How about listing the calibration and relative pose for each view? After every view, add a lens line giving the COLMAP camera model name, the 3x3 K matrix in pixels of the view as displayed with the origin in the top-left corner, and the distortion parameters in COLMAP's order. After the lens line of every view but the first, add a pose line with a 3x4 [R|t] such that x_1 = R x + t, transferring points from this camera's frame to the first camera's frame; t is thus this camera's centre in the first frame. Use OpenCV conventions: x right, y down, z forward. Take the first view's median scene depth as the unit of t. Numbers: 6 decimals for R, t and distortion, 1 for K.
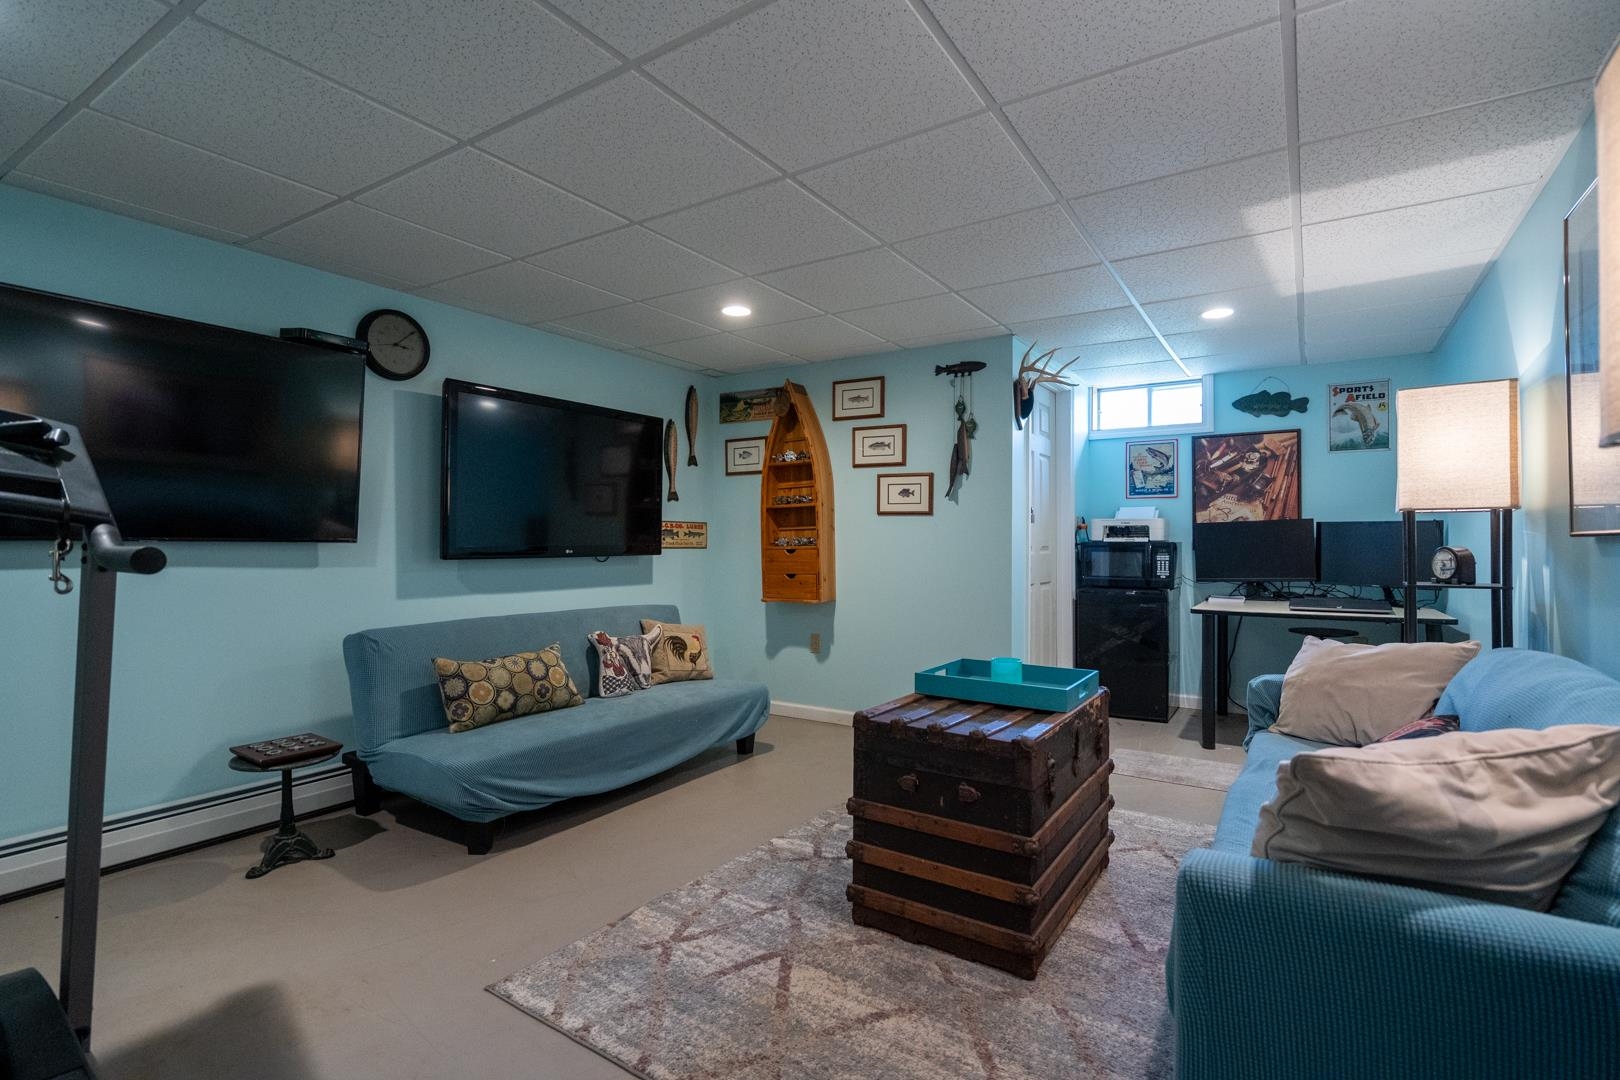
lens RADIAL K [[742.1, 0, 806.0], [0, 742.1, 538.7], [0, 0, 1]] dist [-0.001464, 0.000653]
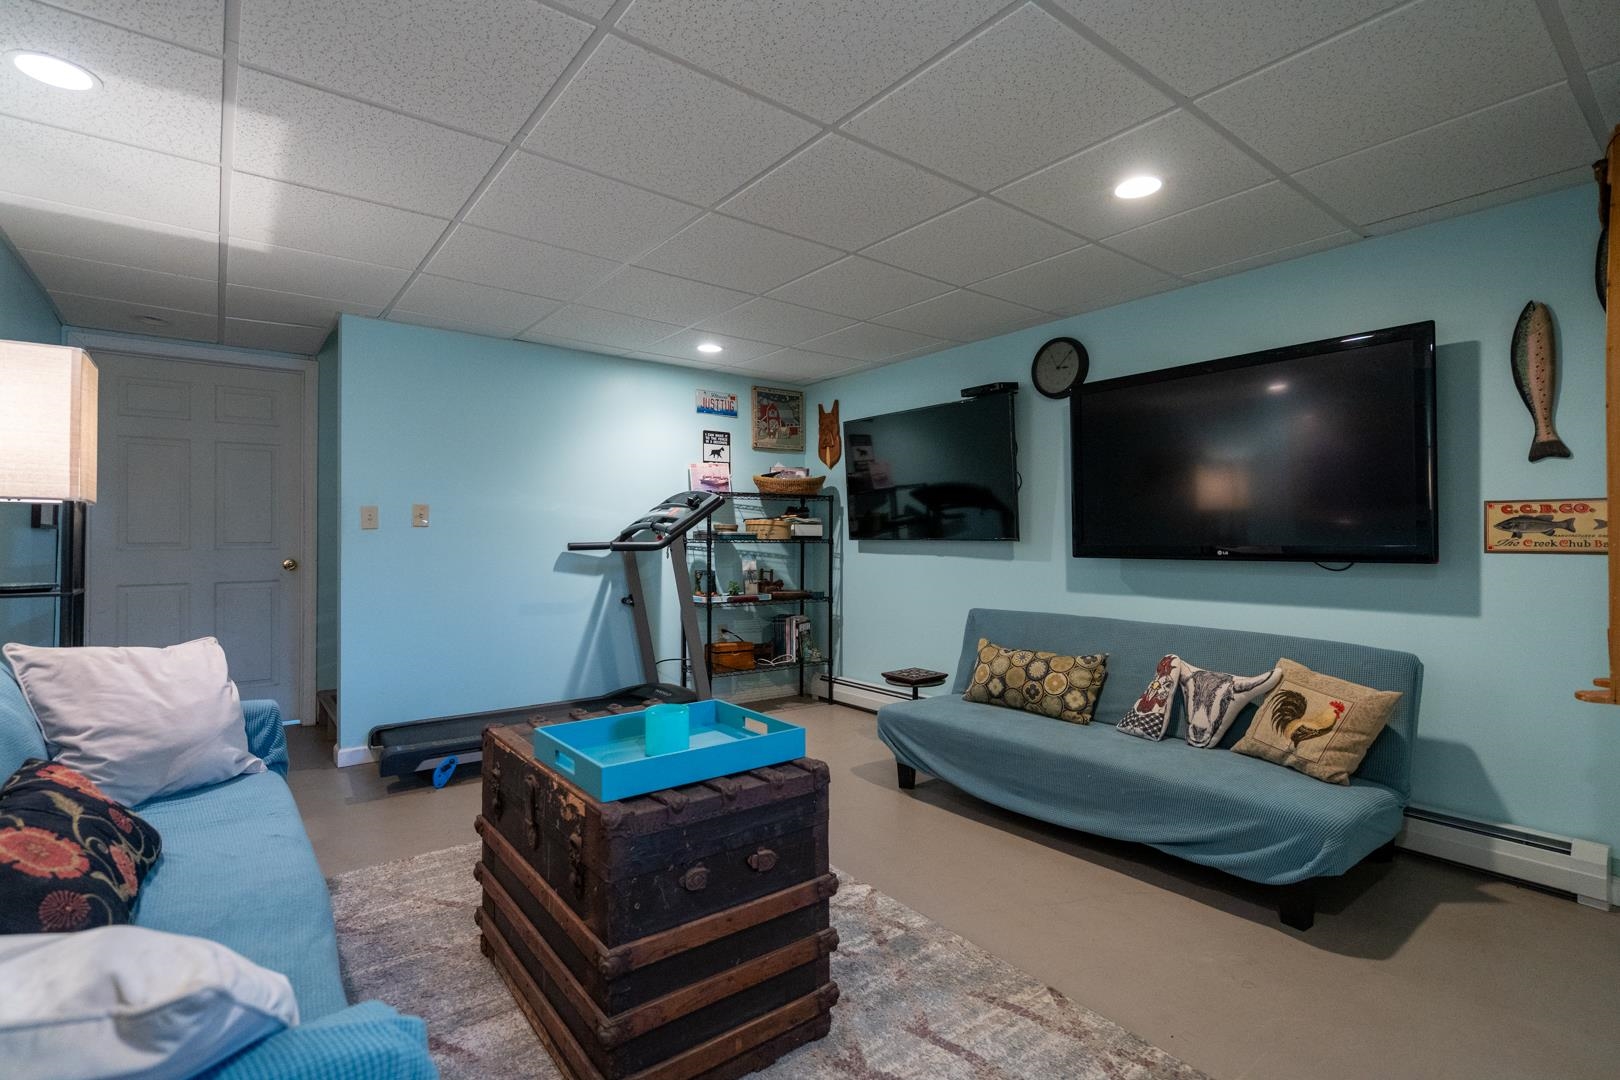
lens RADIAL K [[742.1, 0, 803.8], [0, 742.1, 533.4], [0, 0, 1]] dist [-0.001464, 0.000653]
pose [[-0.295786, -0.010128, -0.955200, 0.690804], [0.003259, 0.999927, -0.011612, 0.005466], [0.955249, -0.006548, -0.295732, 1.019535]]
